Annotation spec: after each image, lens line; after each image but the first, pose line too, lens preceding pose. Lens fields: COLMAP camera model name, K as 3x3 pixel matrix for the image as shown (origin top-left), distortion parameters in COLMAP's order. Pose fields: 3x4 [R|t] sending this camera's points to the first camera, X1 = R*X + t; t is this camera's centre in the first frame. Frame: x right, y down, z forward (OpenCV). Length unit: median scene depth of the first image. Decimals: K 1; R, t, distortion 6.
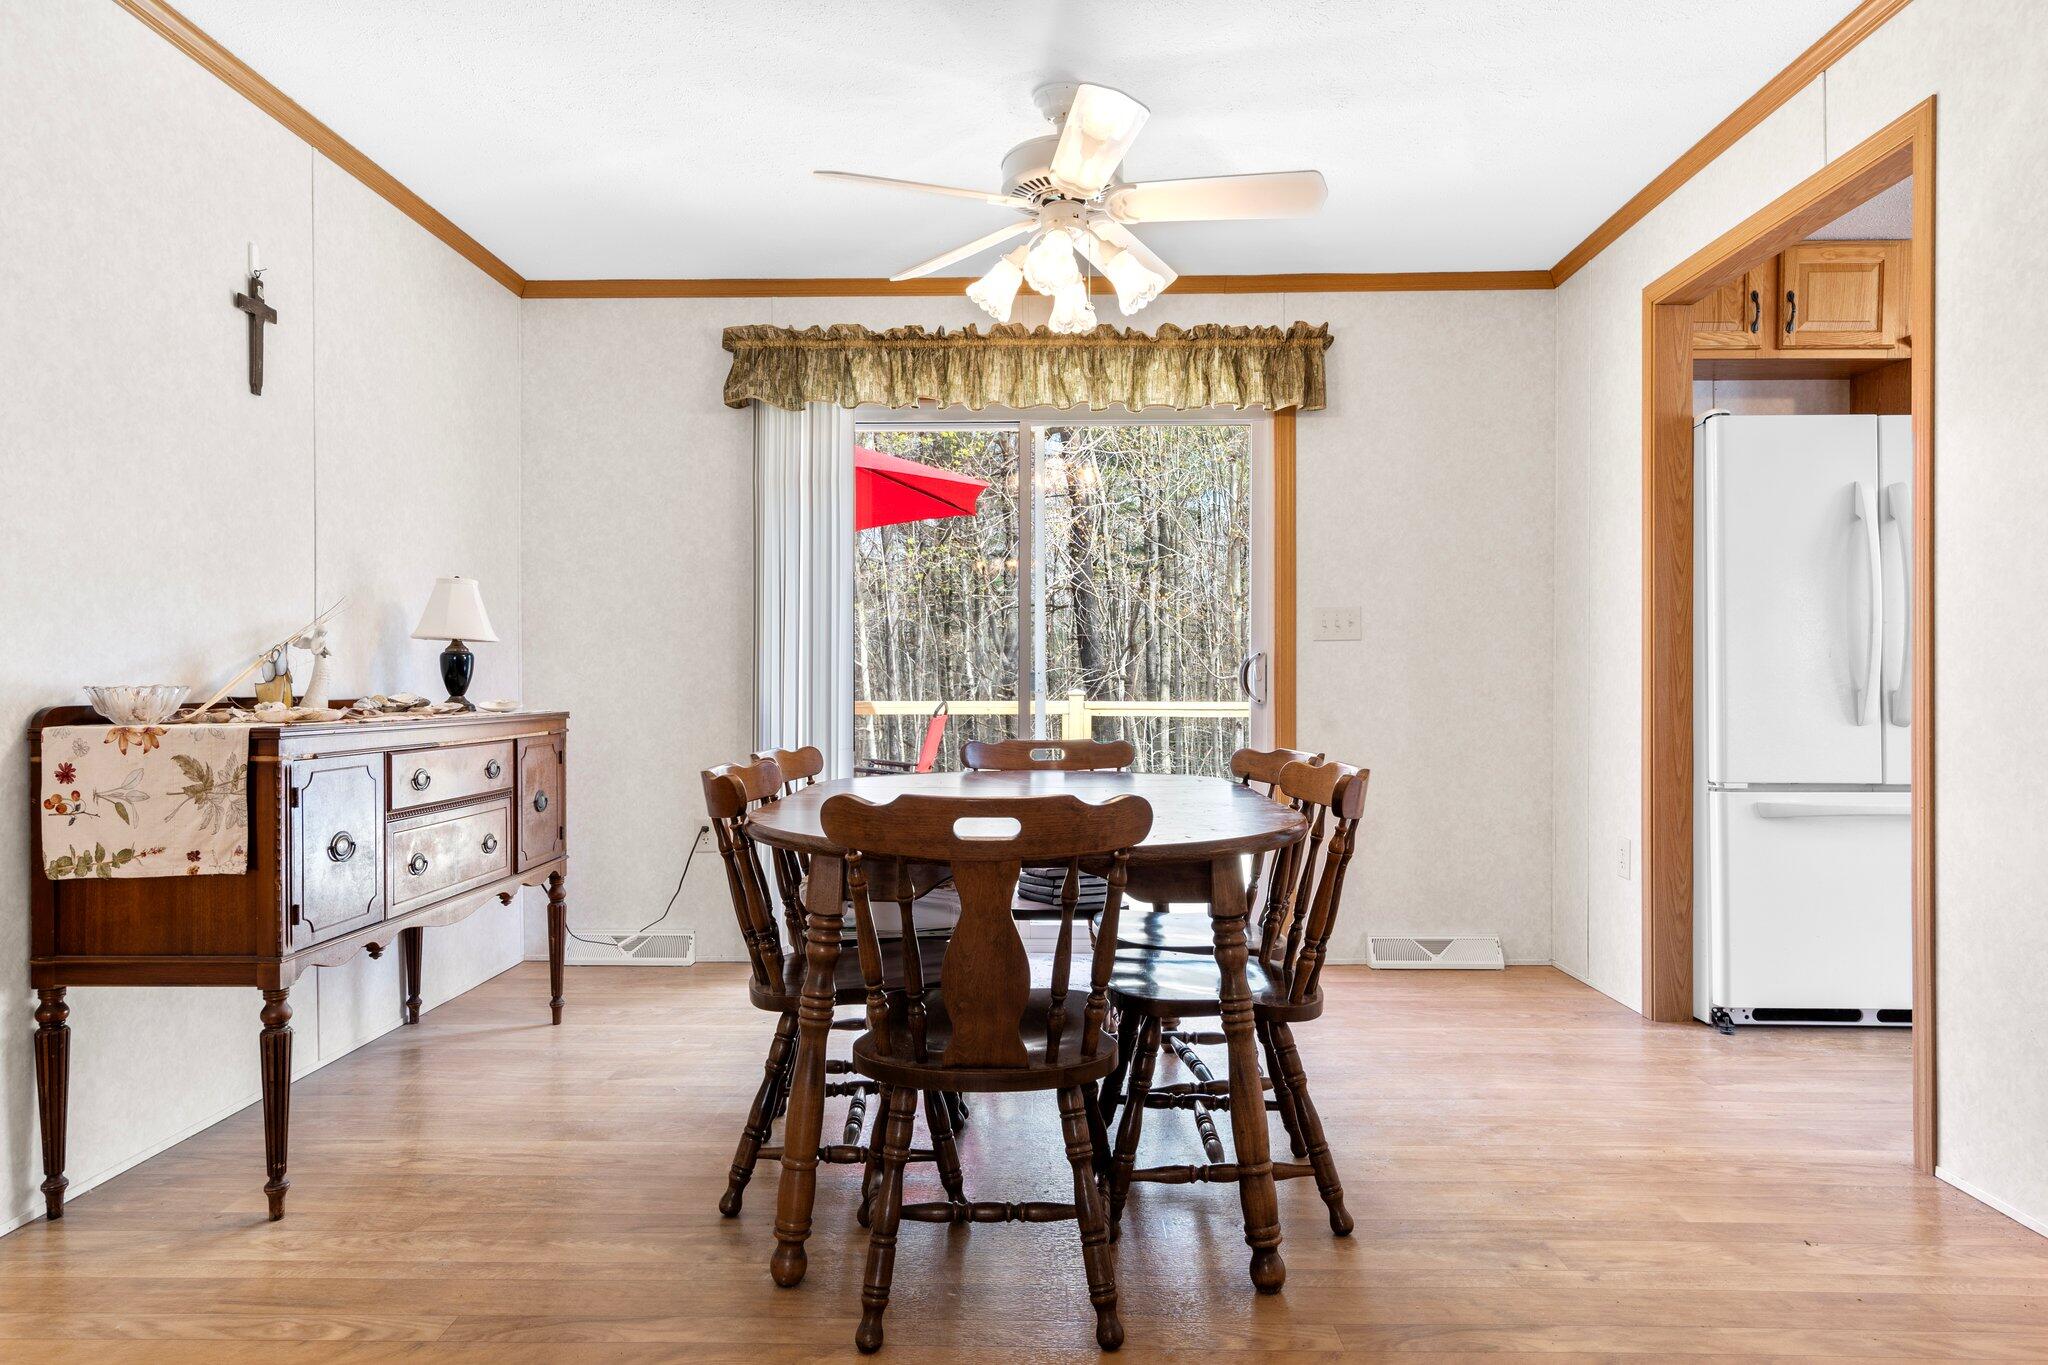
lens RADIAL K [[1236.6, 0, 1027.1], [0, 1236.6, 671.6], [0, 0, 1]] dist [0.007174, 0.001499]
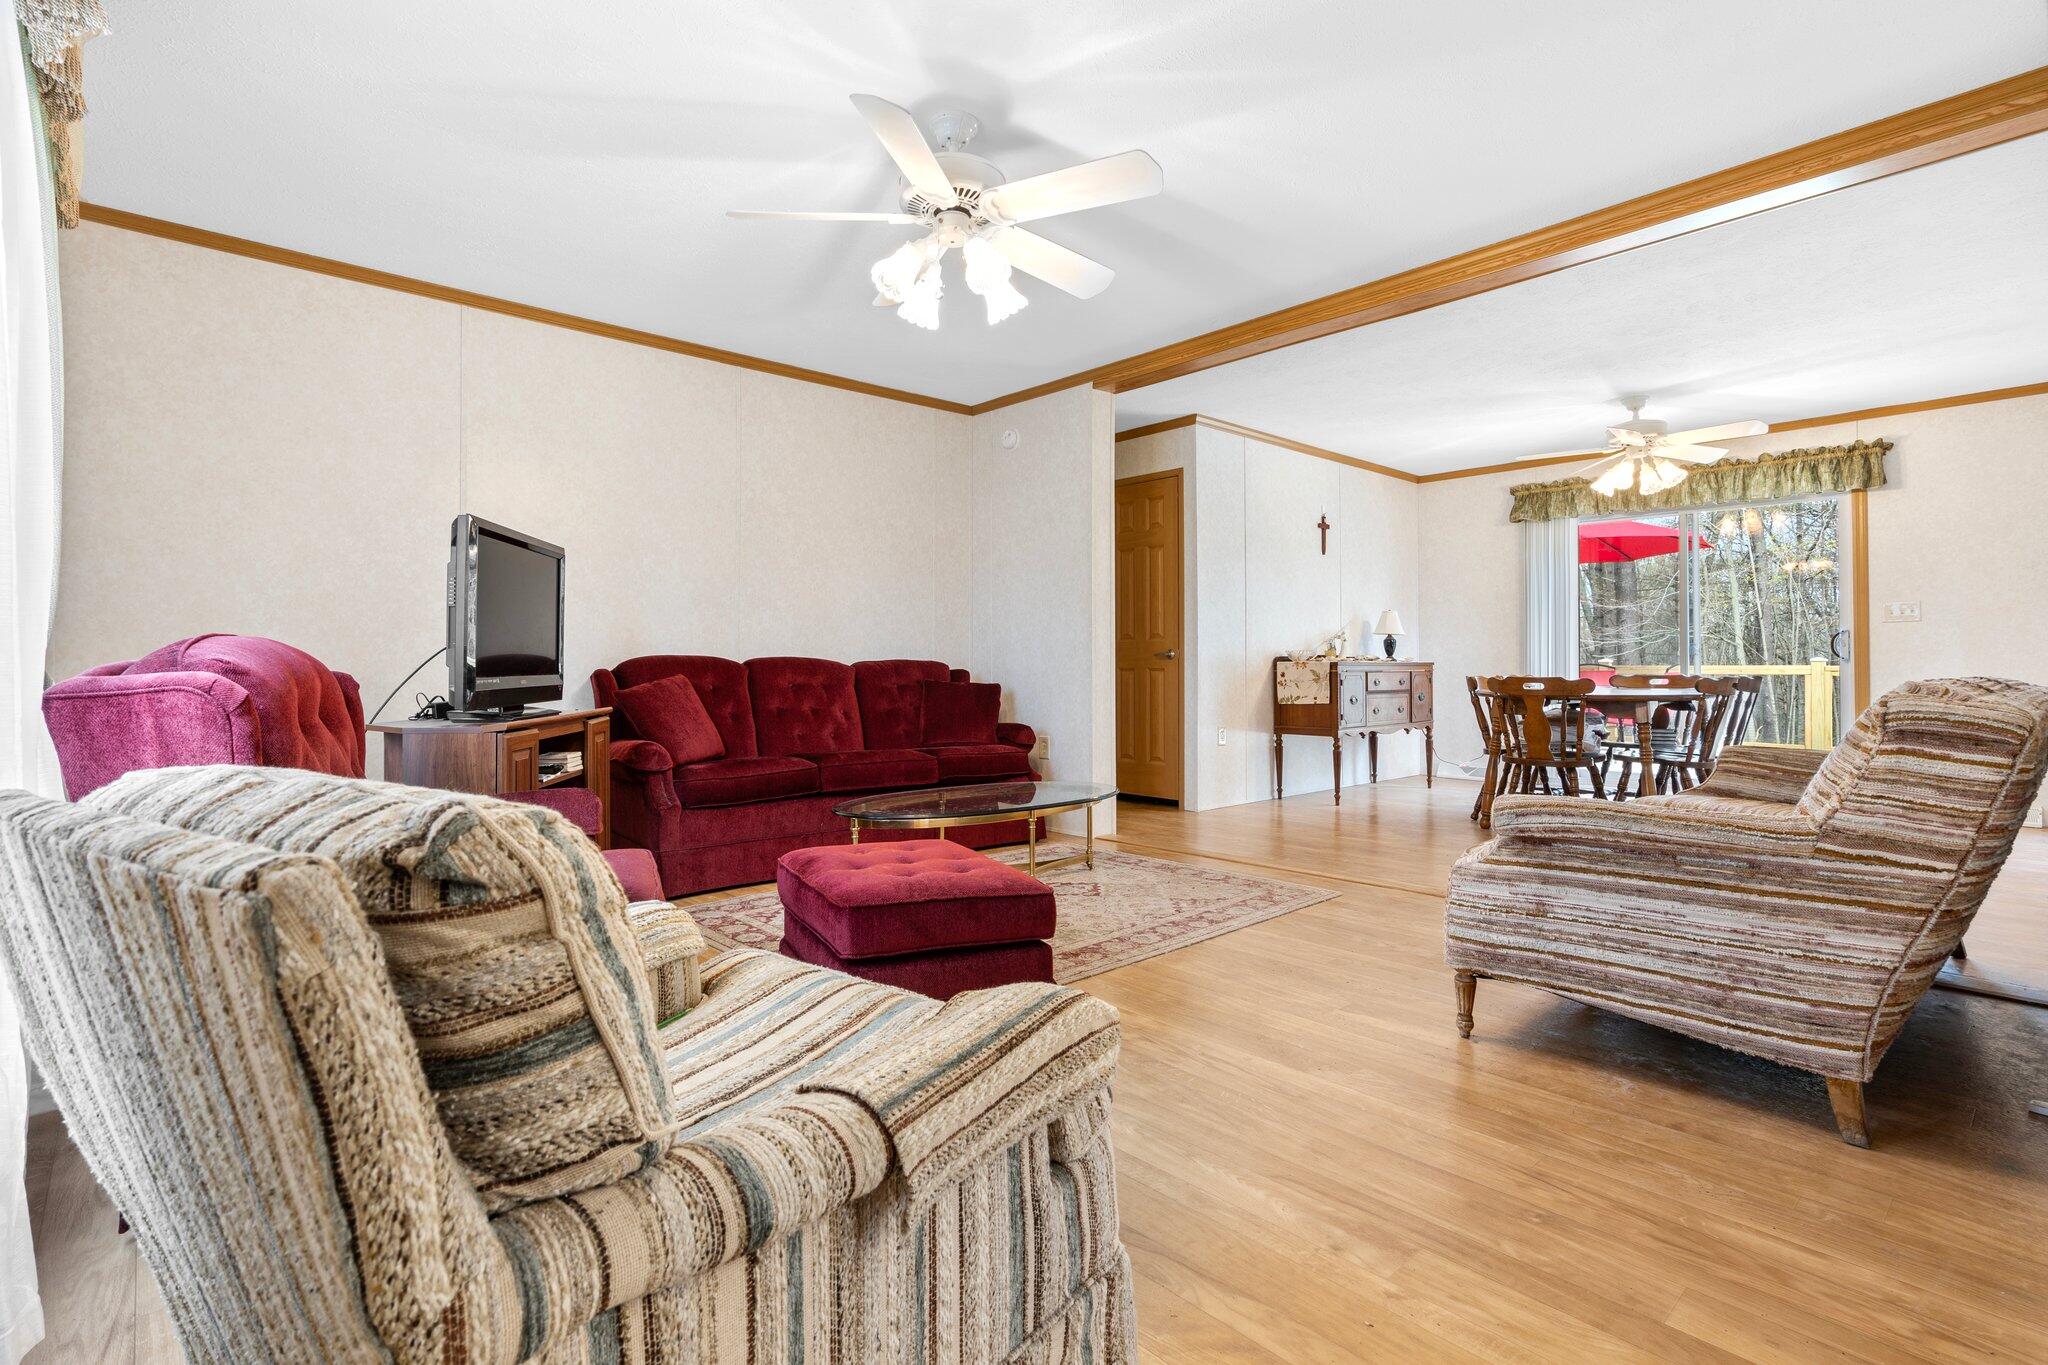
lens RADIAL K [[935.5, 0, 1015.2], [0, 935.5, 669.1], [0, 0, 1]] dist [-0.004049, 0.000759]
pose [[0.681925, 0.003012, -0.731415, 0.457713], [0.008214, 0.999897, 0.011776, 0.018535], [0.731376, -0.014038, 0.681830, -0.952133]]
